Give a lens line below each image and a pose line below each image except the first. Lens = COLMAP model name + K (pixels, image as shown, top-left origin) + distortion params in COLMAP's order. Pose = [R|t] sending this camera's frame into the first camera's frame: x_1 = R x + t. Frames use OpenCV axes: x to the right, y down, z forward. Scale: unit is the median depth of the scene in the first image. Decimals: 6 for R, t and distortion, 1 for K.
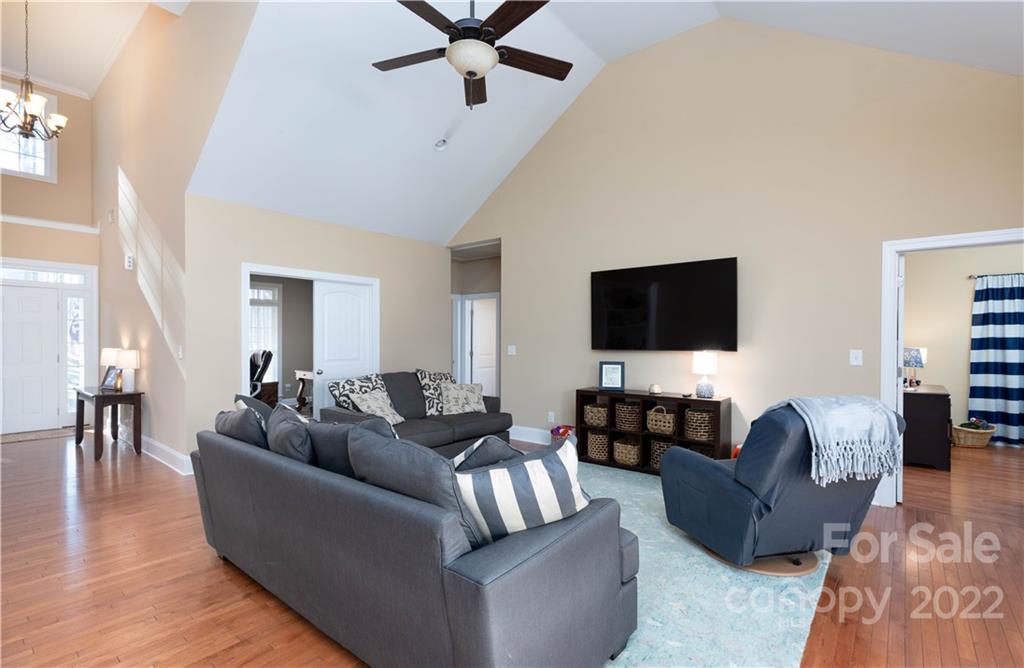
lens RADIAL K [[465.7, 0, 507.6], [0, 465.7, 338.8], [0, 0, 1]] dist [0.005348, 0.000831]
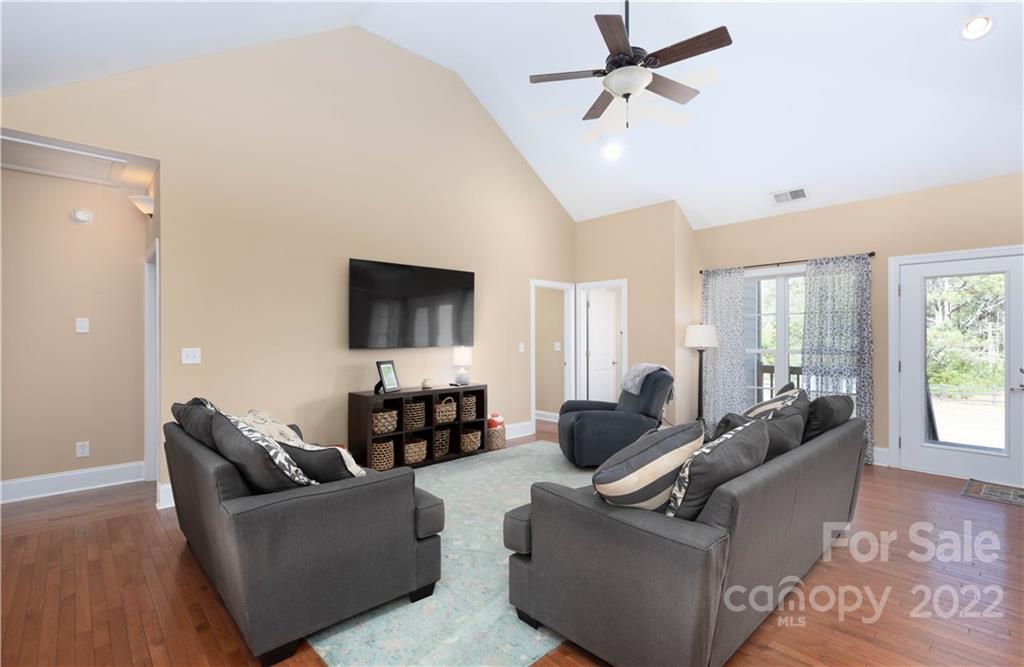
lens RADIAL K [[465.7, 0, 511.1], [0, 465.7, 340.2], [0, 0, 1]] dist [0.005348, 0.000831]
pose [[0.120161, -0.001703, 0.992753, -0.740699], [0.010085, 0.999949, 0.000494, 0.010743], [-0.992703, 0.009953, 0.120172, 0.716176]]
